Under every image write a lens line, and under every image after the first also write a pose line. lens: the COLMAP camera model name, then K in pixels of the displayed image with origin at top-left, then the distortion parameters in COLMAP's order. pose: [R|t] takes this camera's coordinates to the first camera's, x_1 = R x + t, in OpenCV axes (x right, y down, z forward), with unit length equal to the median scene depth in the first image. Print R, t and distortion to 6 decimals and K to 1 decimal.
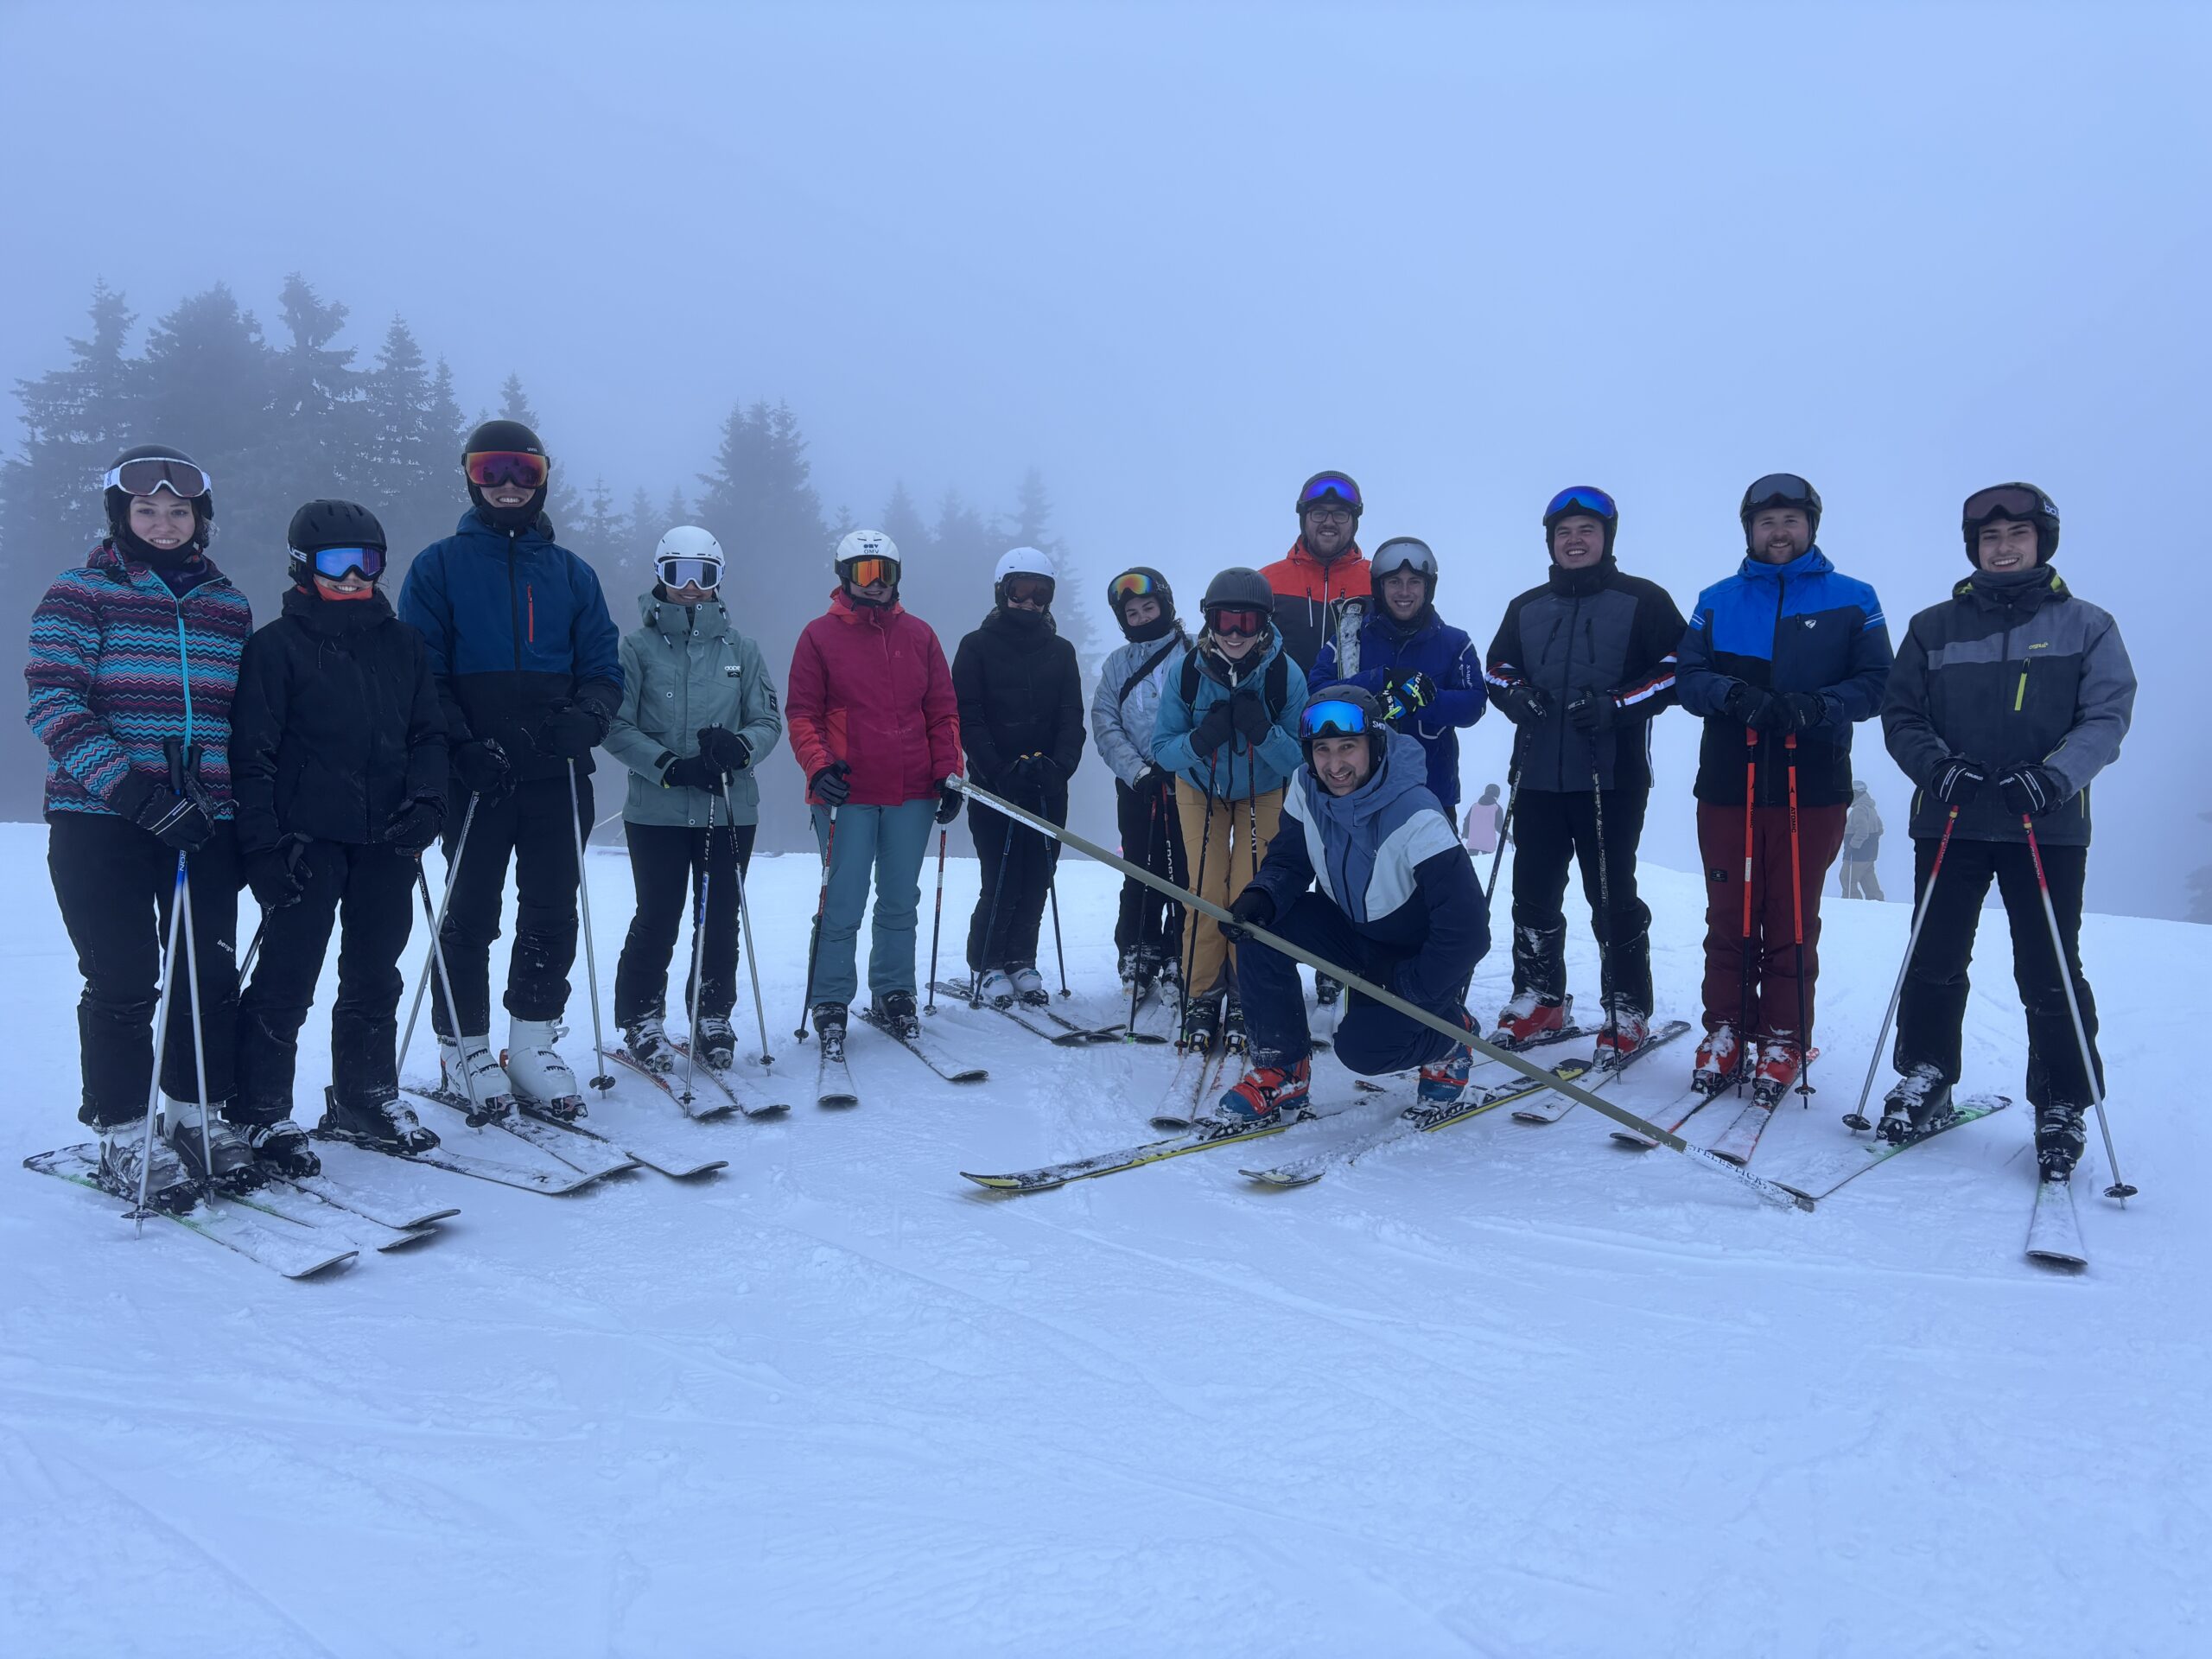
lens RADIAL K [[1680.2, 0, 1072.5], [0, 1680.2, 734.9], [0, 0, 1]] dist [-0.037491, -0.006046]
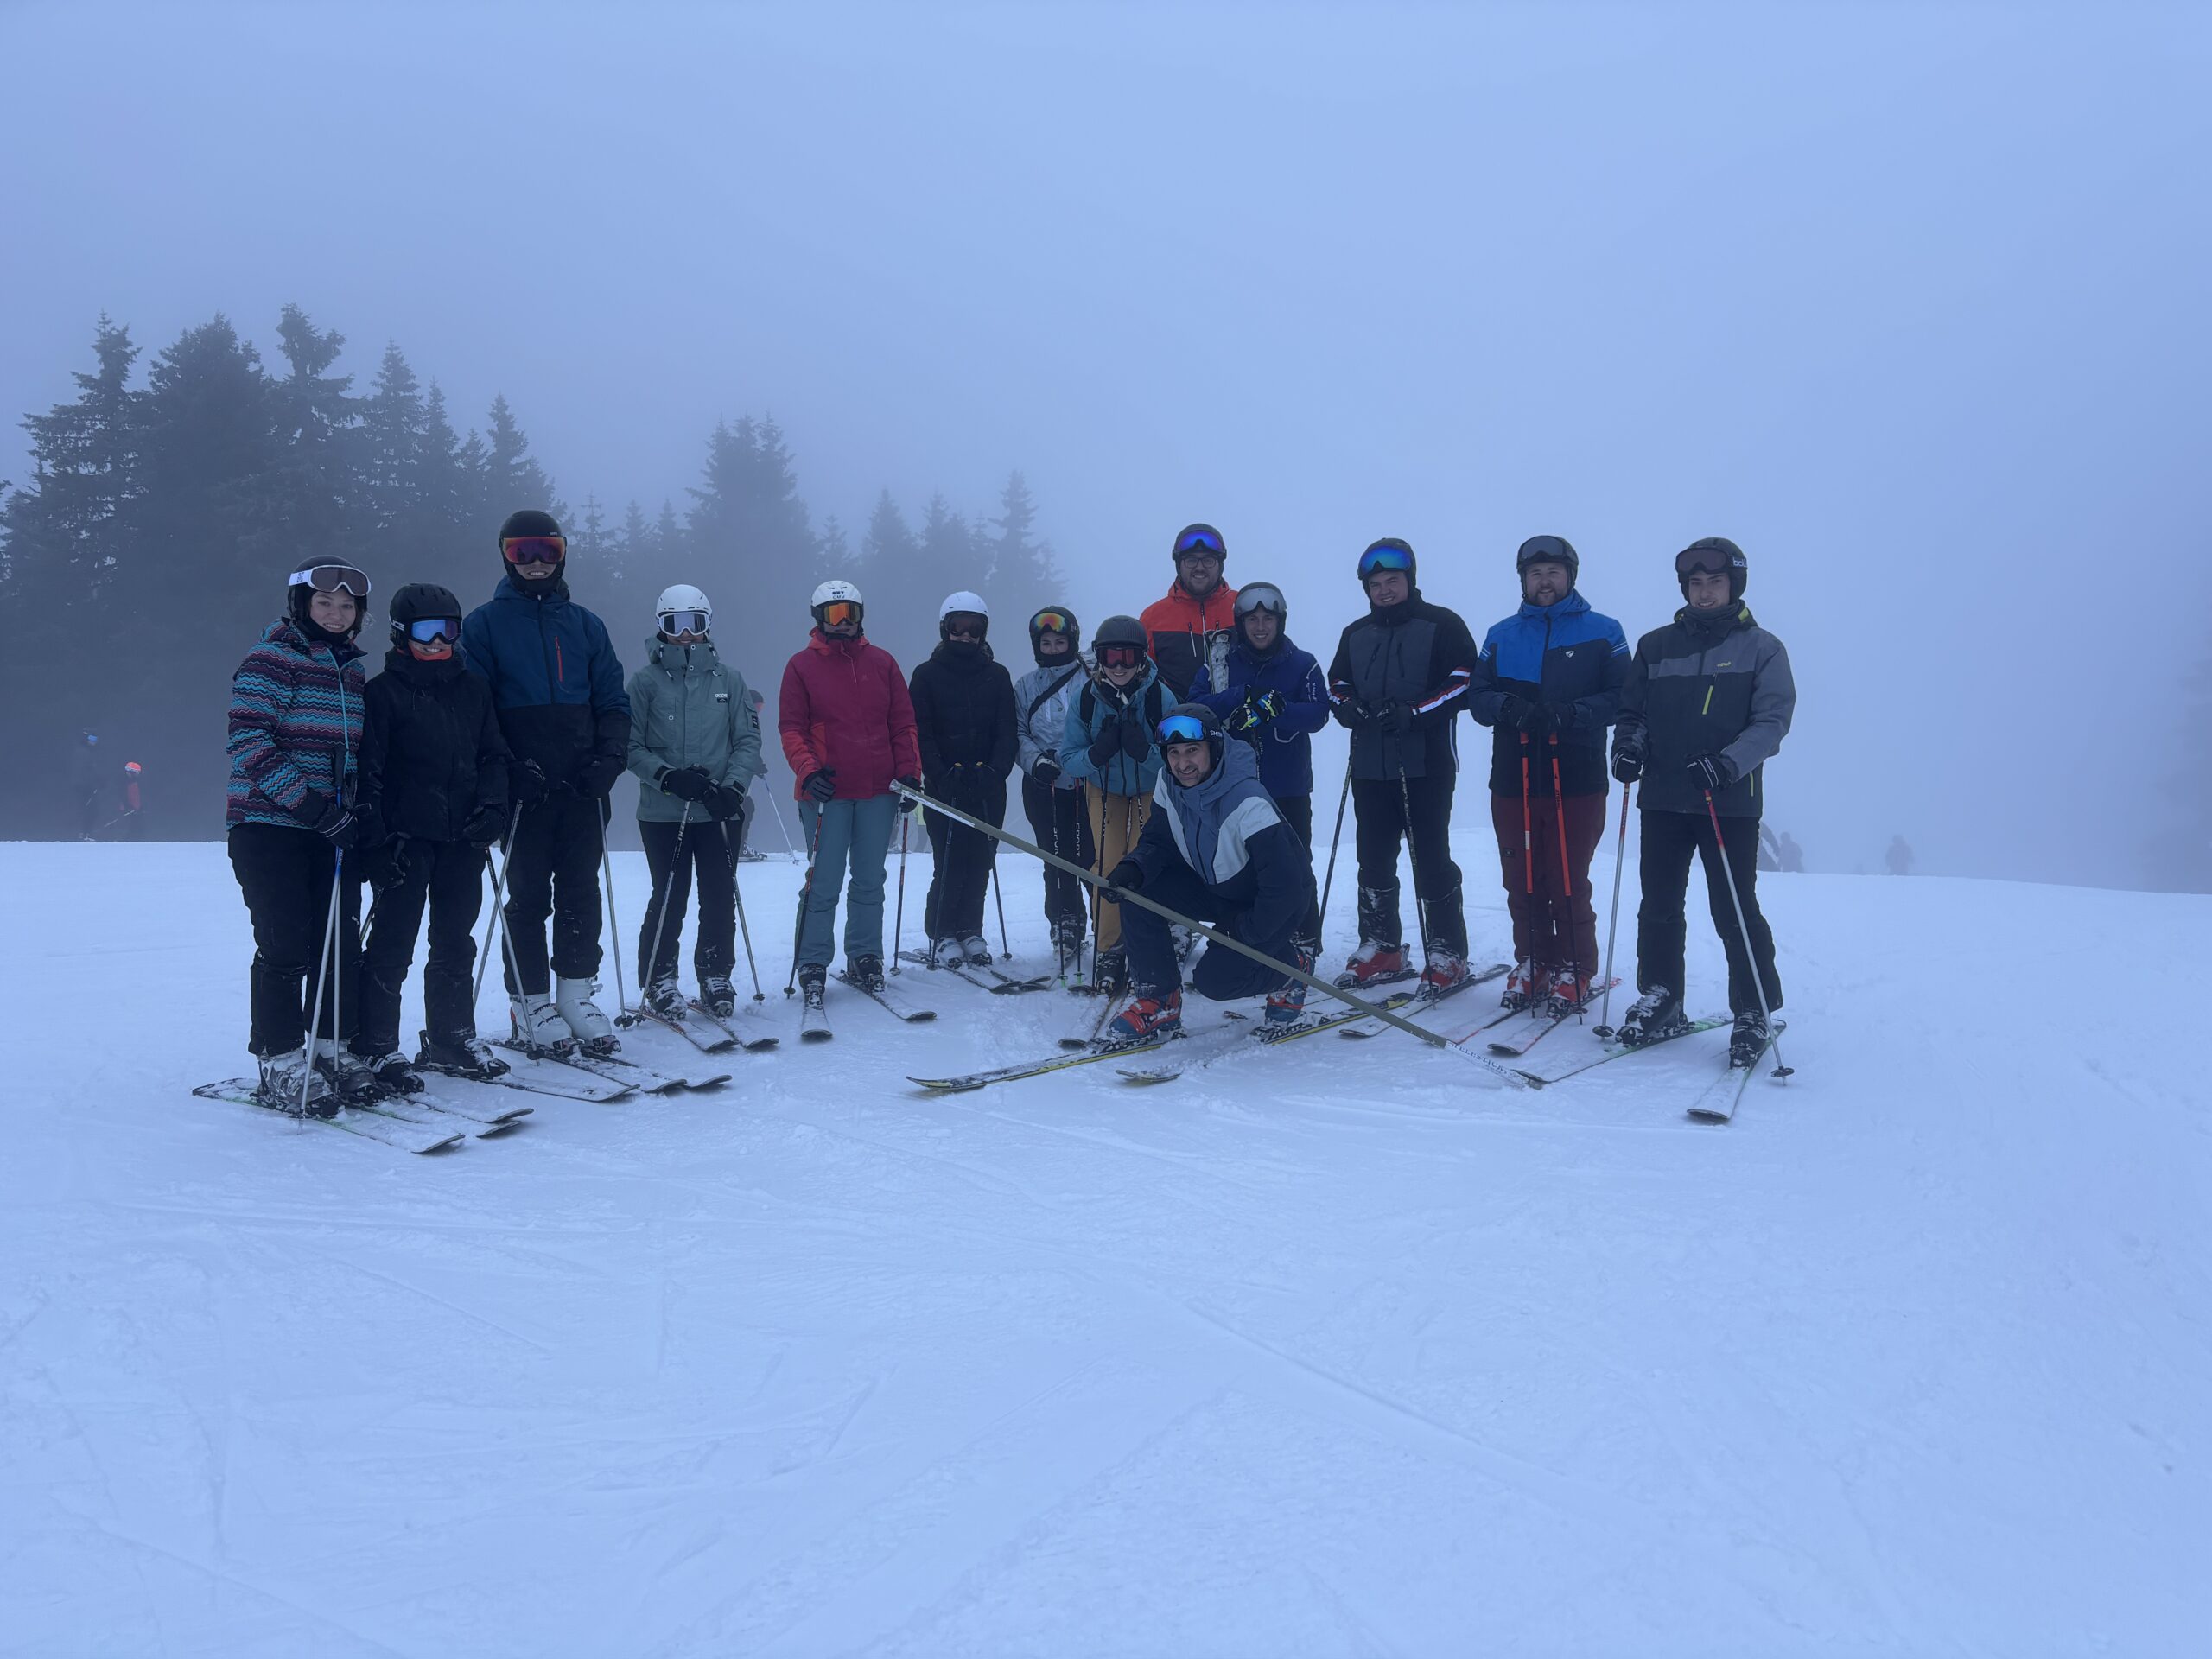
lens RADIAL K [[1675.5, 0, 1106.0], [0, 1675.5, 829.5], [0, 0, 1]] dist [-0.087970, 0.005755]
pose [[0.999529, -0.022619, 0.020746, 0.057054], [0.021390, 0.998106, 0.057673, -0.006443], [-0.022011, -0.057202, 0.998120, -0.261077]]
